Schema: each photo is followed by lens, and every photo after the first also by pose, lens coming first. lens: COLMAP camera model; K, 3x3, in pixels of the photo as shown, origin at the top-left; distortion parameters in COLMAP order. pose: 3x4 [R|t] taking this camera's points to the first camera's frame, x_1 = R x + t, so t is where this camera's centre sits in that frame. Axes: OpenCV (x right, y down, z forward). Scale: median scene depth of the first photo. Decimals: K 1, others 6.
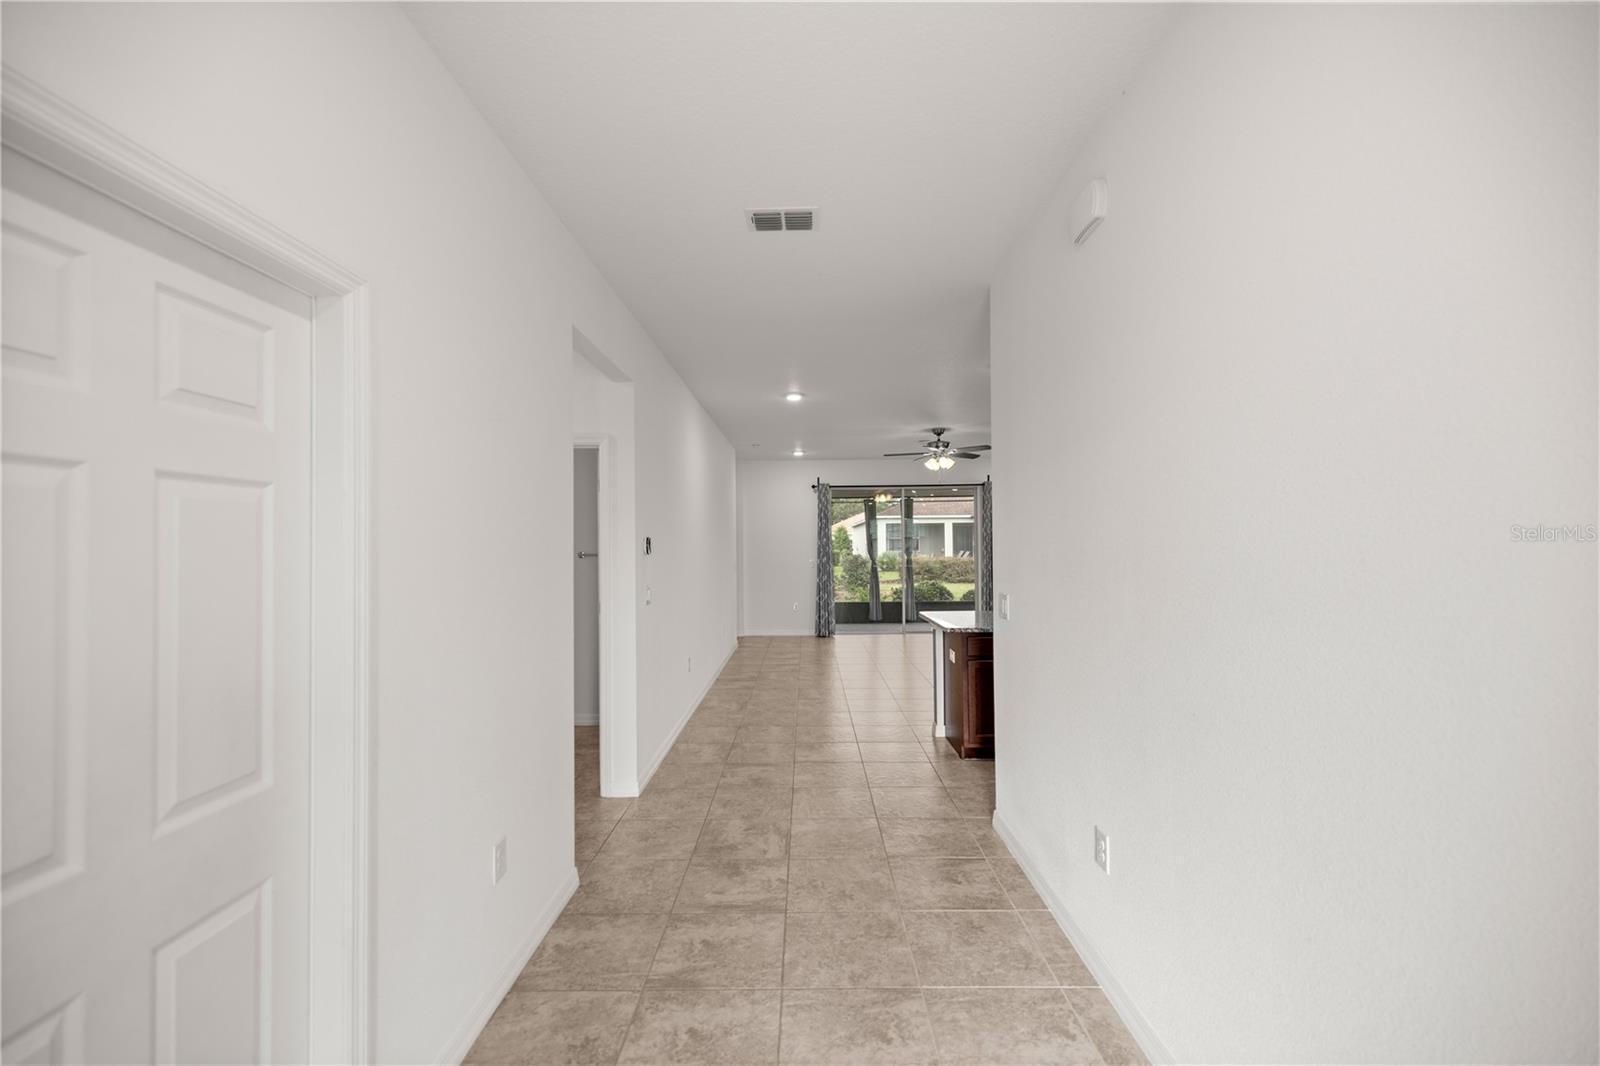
lens RADIAL K [[676.1, 0, 796.0], [0, 676.1, 536.0], [0, 0, 1]] dist [0.001909, 0.000399]
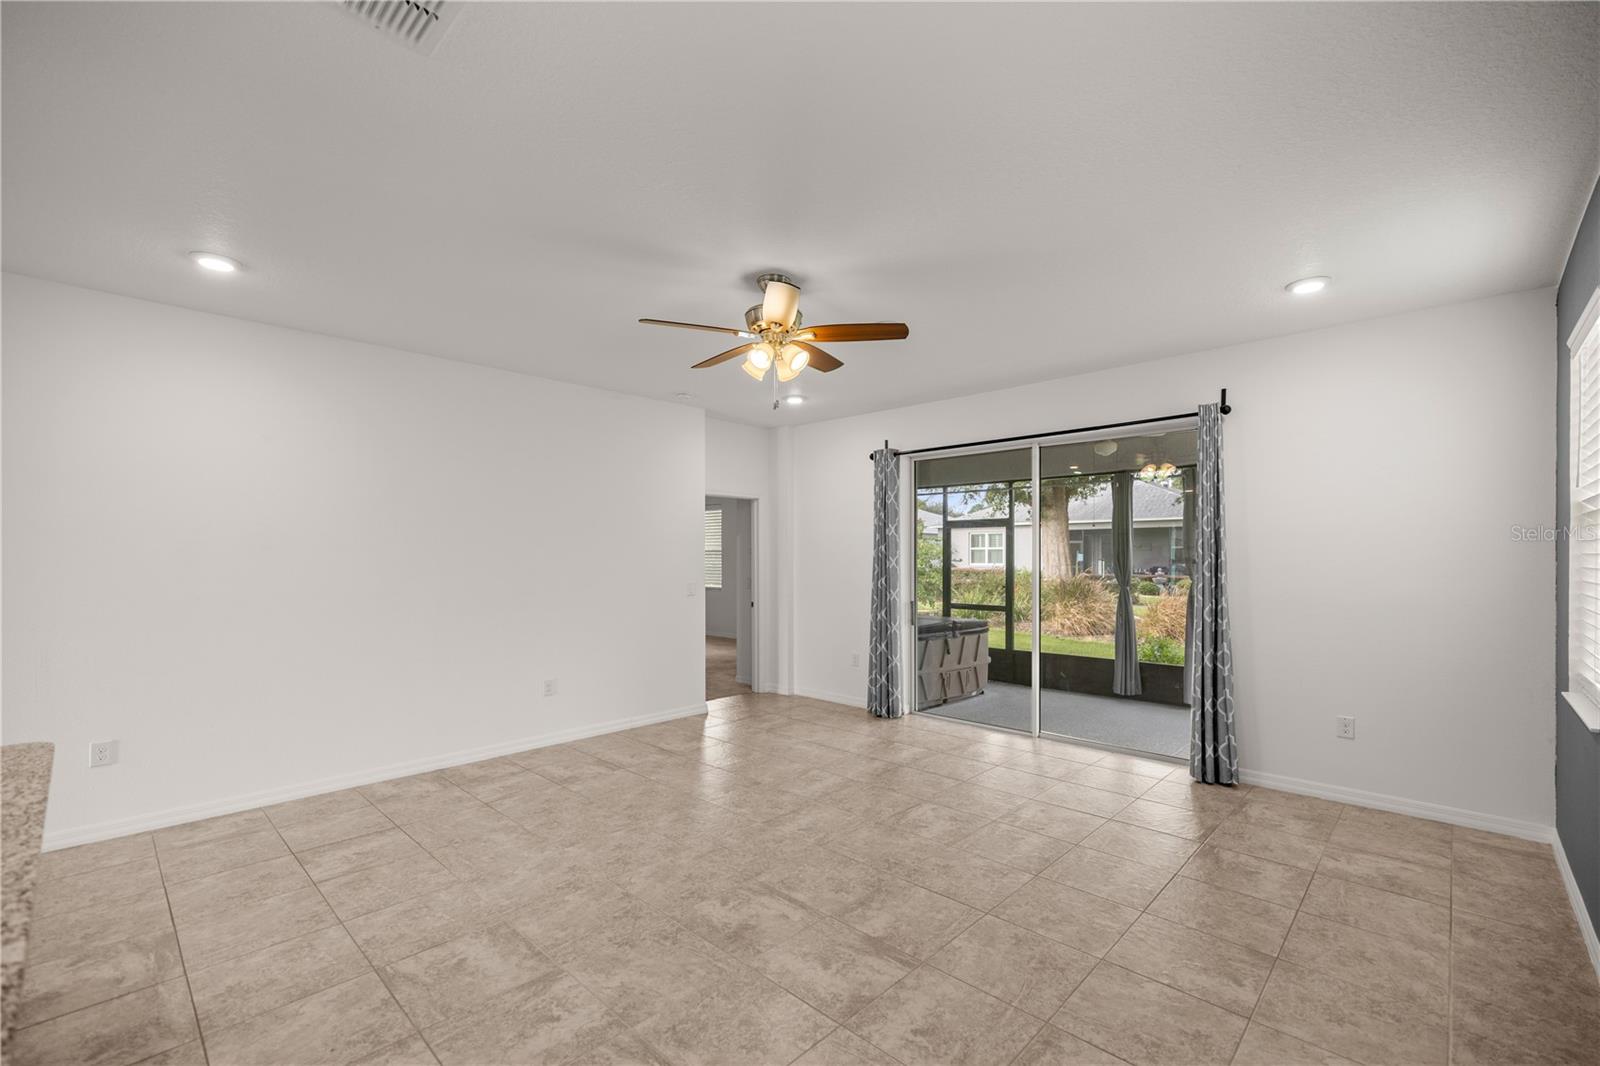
lens RADIAL K [[676.1, 0, 800.4], [0, 676.1, 550.1], [0, 0, 1]] dist [0.001909, 0.000399]
pose [[0.732868, 0.001284, -0.680370, 0.375492], [0.003128, 0.999981, 0.005256, 0.003745], [0.680364, -0.005980, 0.732850, 0.517104]]
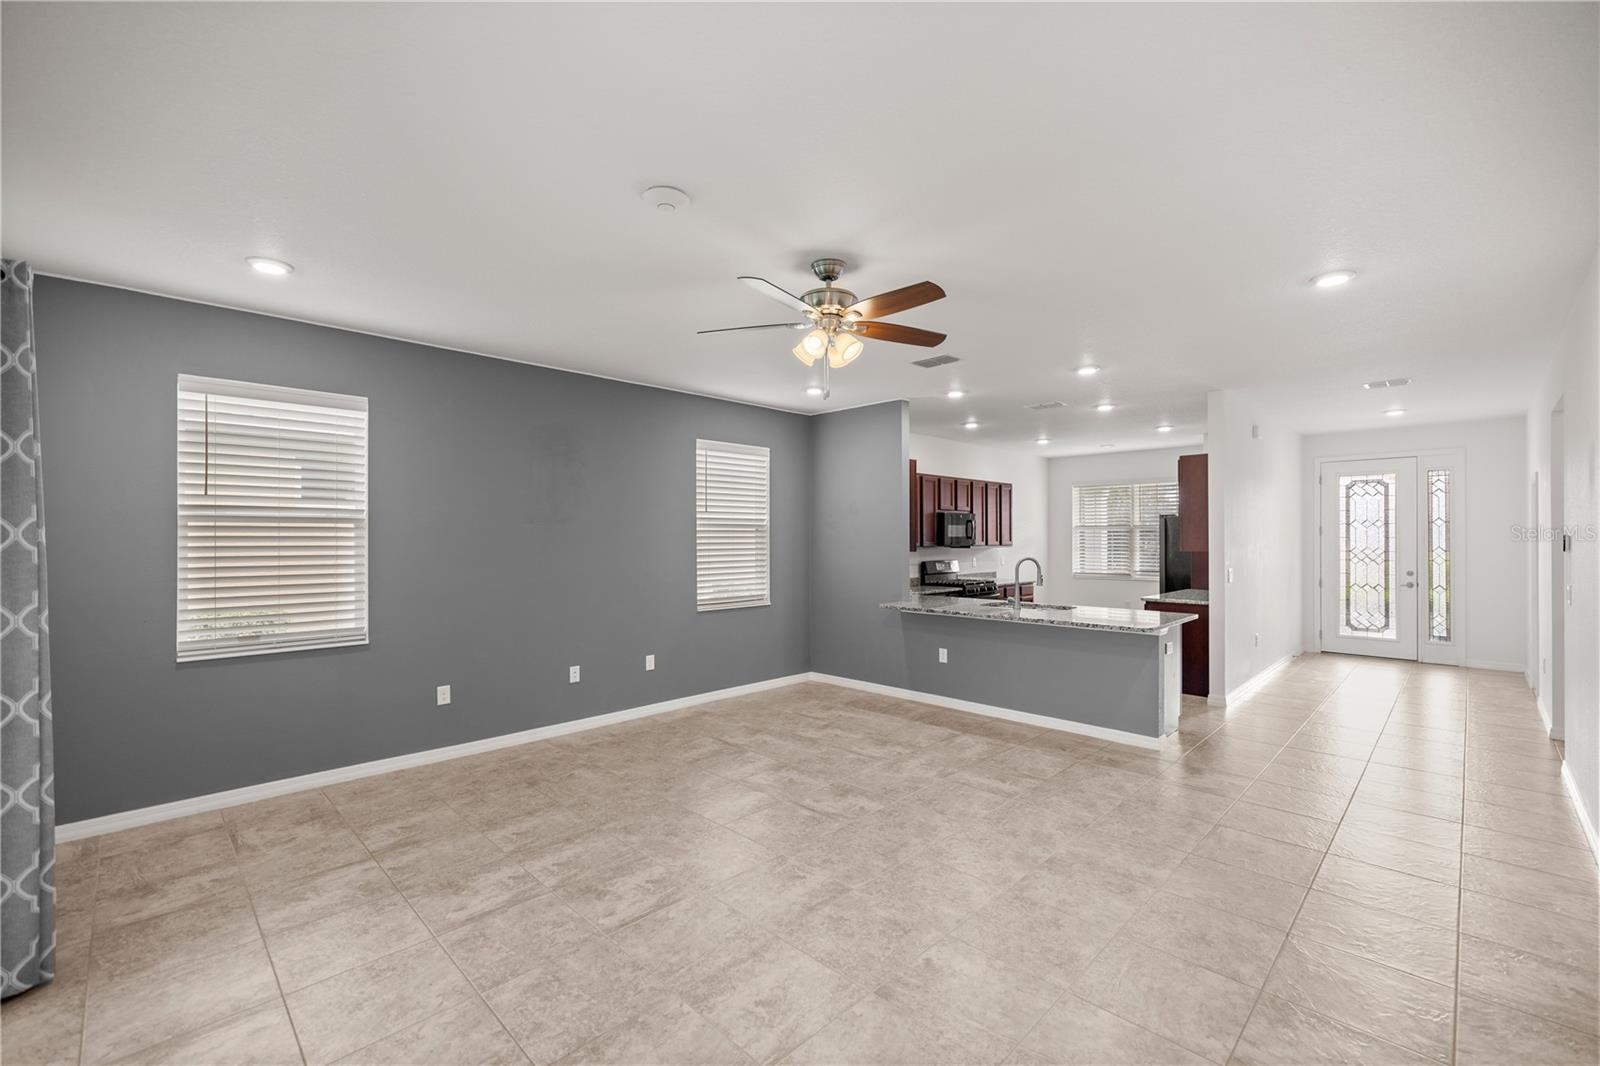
lens RADIAL K [[676.1, 0, 800.1], [0, 676.1, 539.0], [0, 0, 1]] dist [0.001909, 0.000399]
pose [[-0.719299, 0.007825, 0.694657, -0.039816], [-0.000749, 0.999927, -0.012039, 0.007813], [-0.694700, -0.009180, -0.719241, 0.957473]]
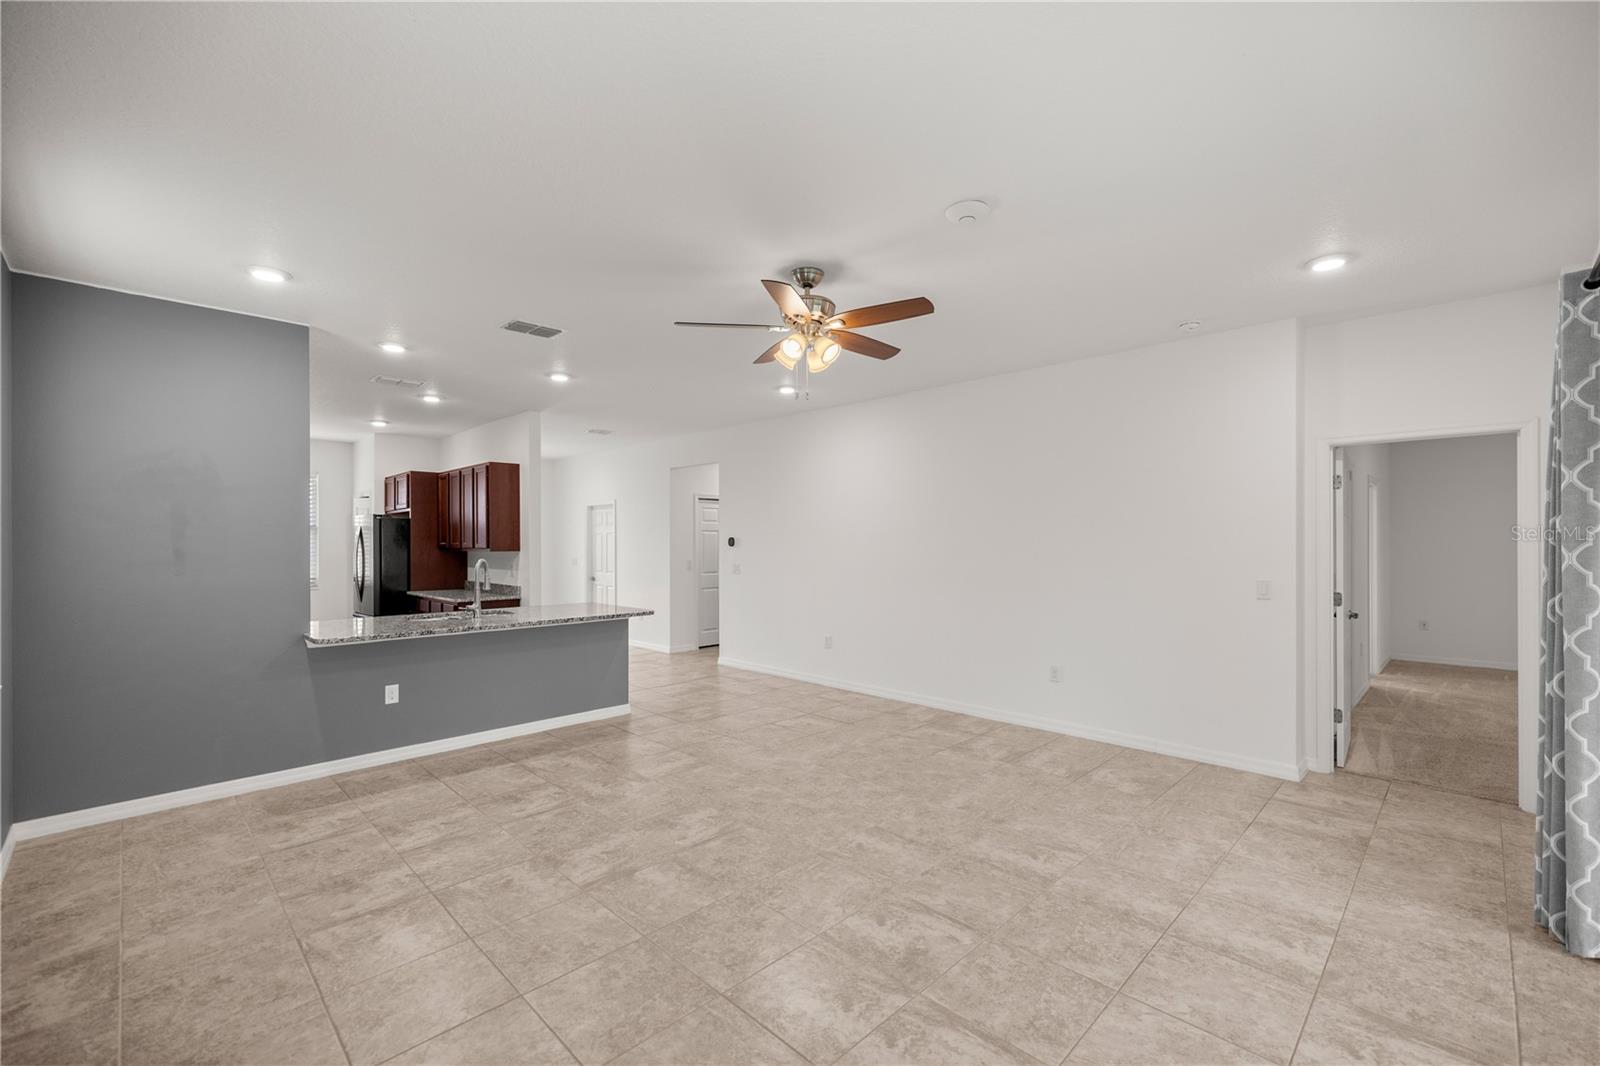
lens RADIAL K [[676.1, 0, 814.9], [0, 676.1, 540.9], [0, 0, 1]] dist [0.001909, 0.000399]
pose [[-0.685252, 0.008919, -0.728252, 0.381599], [0.016286, 0.999863, -0.003080, 0.008067], [0.728124, -0.013971, -0.685303, 0.950650]]
